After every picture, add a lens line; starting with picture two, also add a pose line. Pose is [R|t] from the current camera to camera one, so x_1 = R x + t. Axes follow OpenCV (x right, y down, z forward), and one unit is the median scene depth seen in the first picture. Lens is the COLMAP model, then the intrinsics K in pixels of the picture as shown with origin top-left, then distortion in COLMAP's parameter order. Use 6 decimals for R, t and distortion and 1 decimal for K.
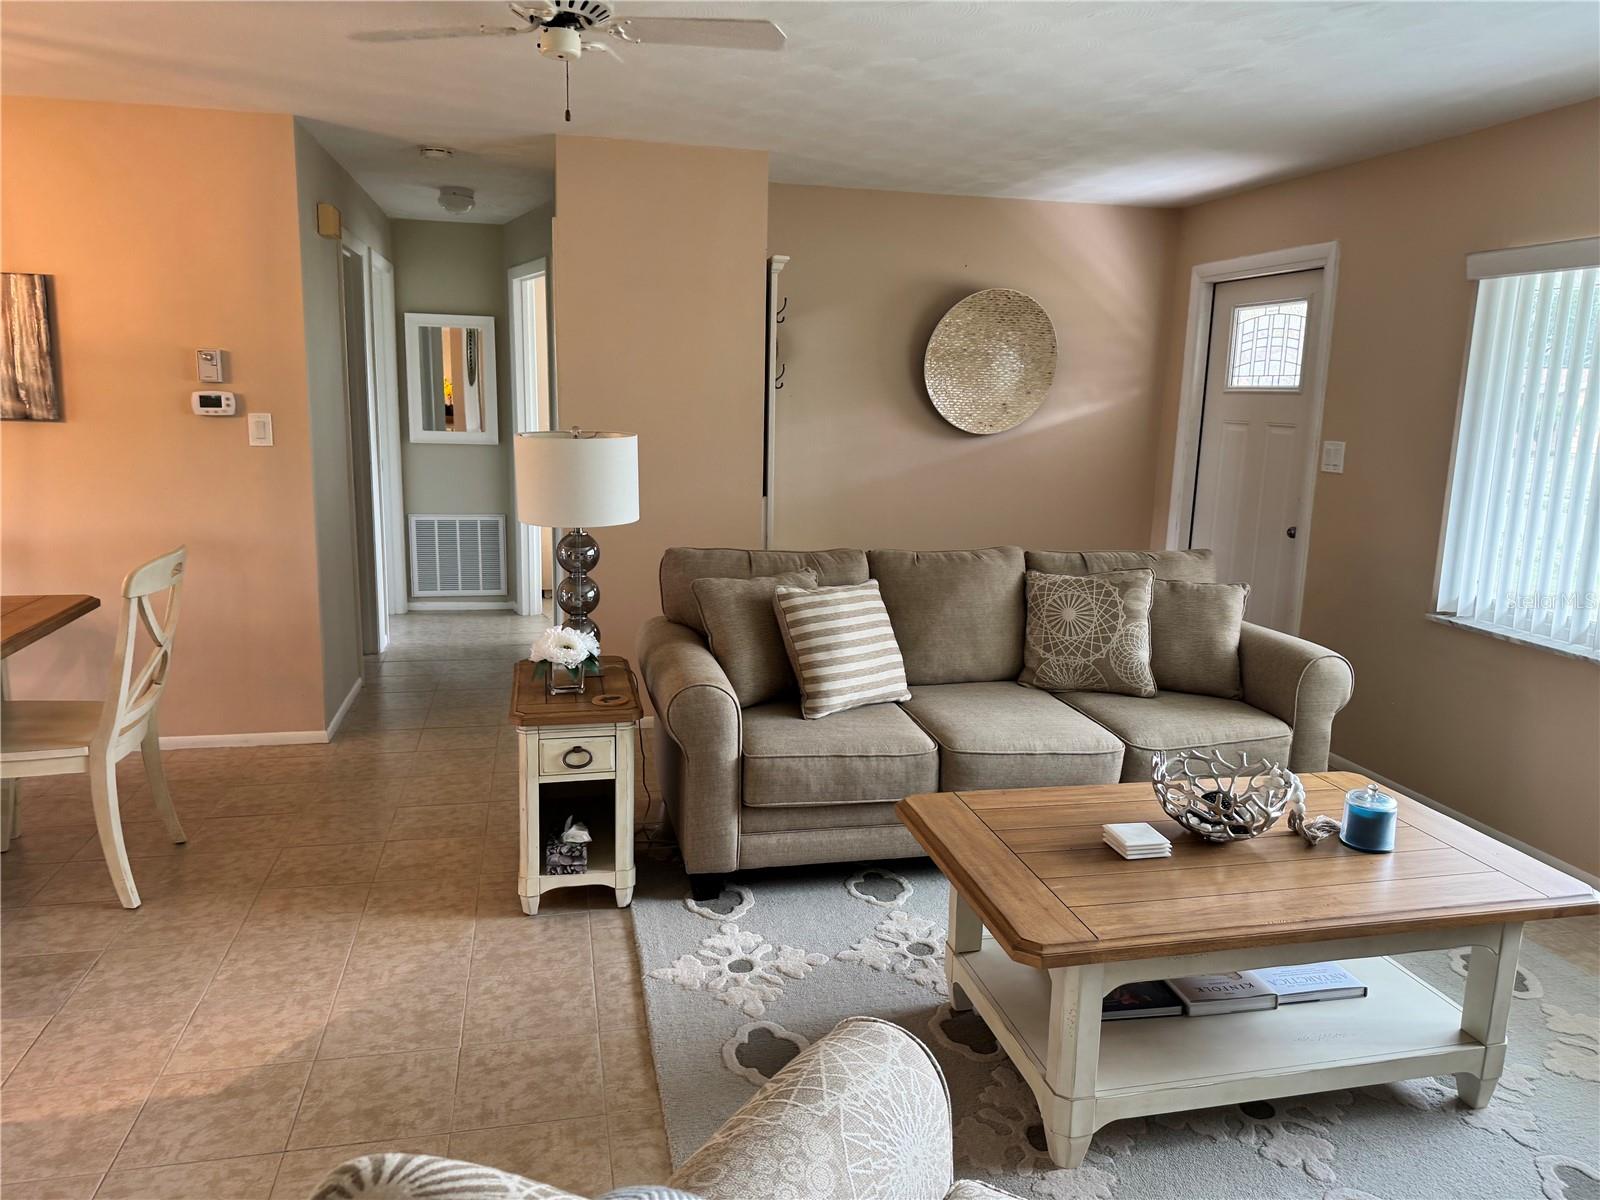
lens RADIAL K [[1137.3, 0, 815.4], [0, 1137.3, 592.7], [0, 0, 1]] dist [0.055110, -0.070197]
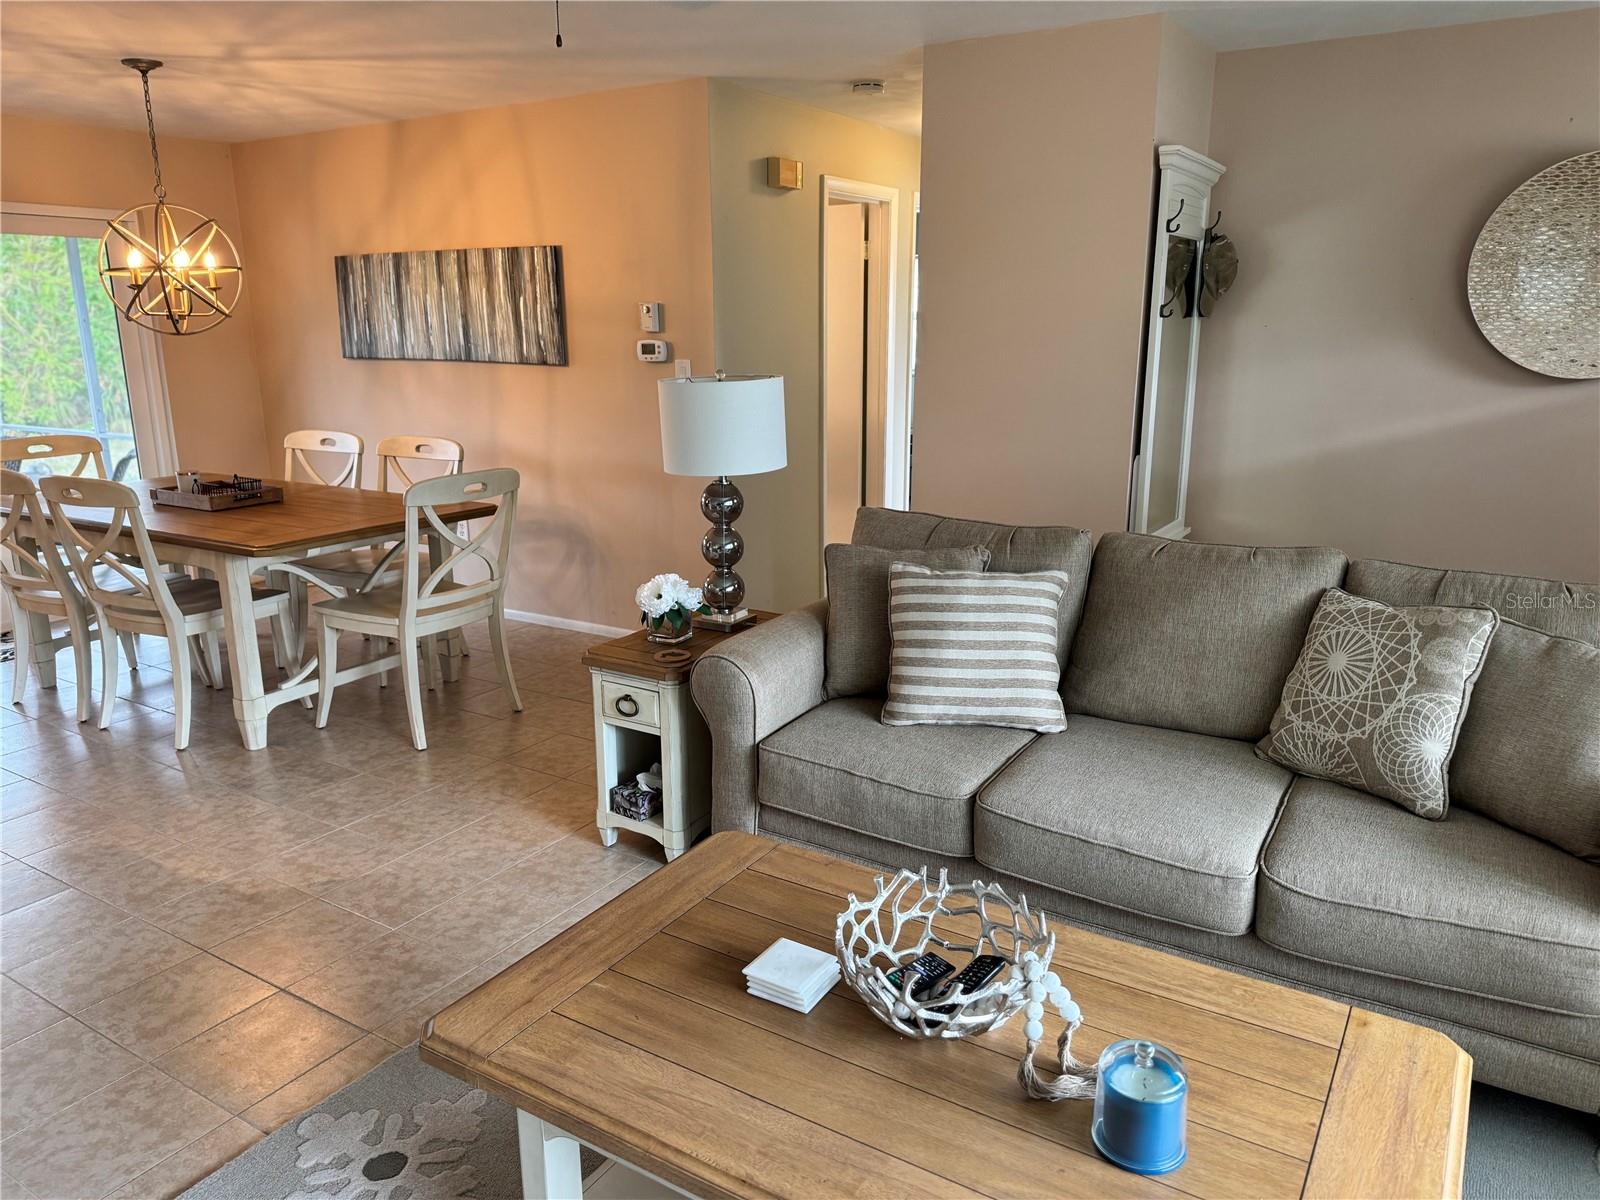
lens RADIAL K [[1137.3, 0, 797.7], [0, 1137.3, 607.2], [0, 0, 1]] dist [0.055110, -0.070197]
pose [[0.693309, 0.146438, -0.705606, 0.512160], [-0.103558, 0.989219, 0.103544, -0.052007], [0.713161, 0.001283, 0.700999, 0.360025]]
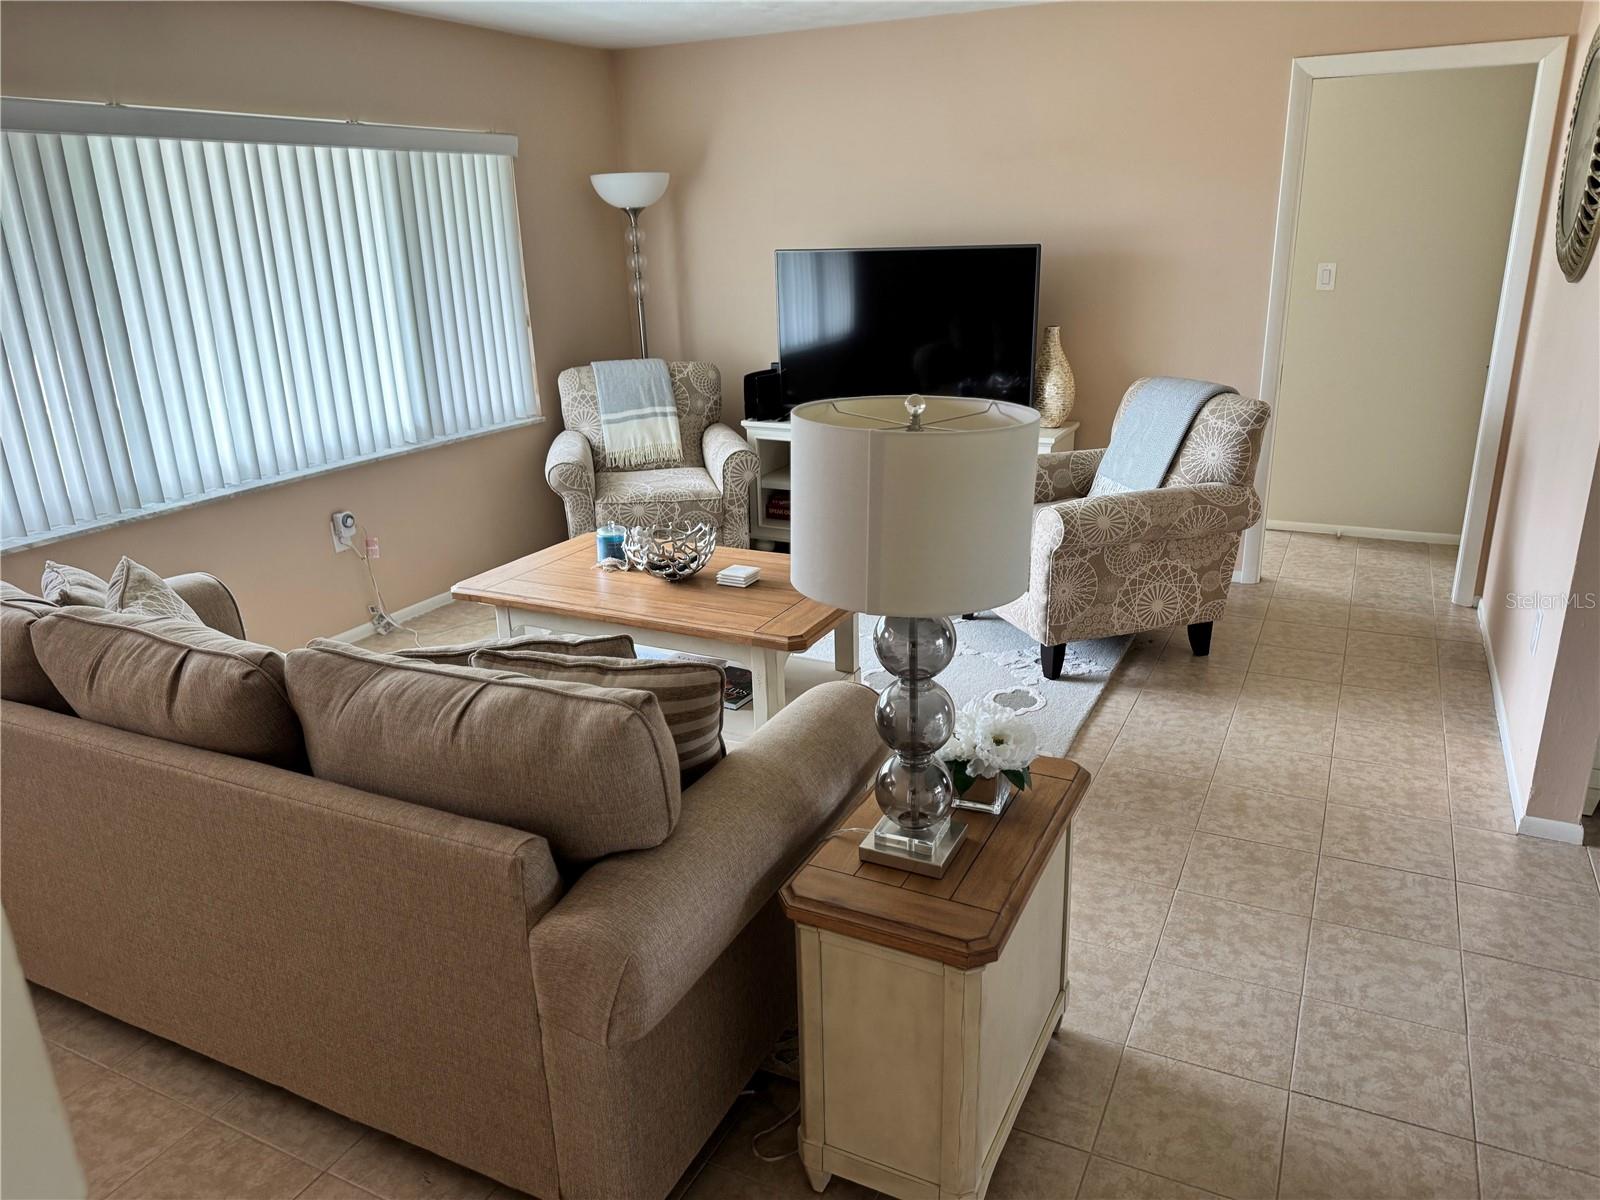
lens RADIAL K [[1137.3, 0, 801.9], [0, 1137.3, 599.9], [0, 0, 1]] dist [0.055110, -0.070197]
pose [[-0.768913, -0.208983, 0.604234, -0.459927], [0.120762, 0.880587, 0.458238, -0.281435], [-0.627845, 0.425314, -0.651858, 1.312965]]
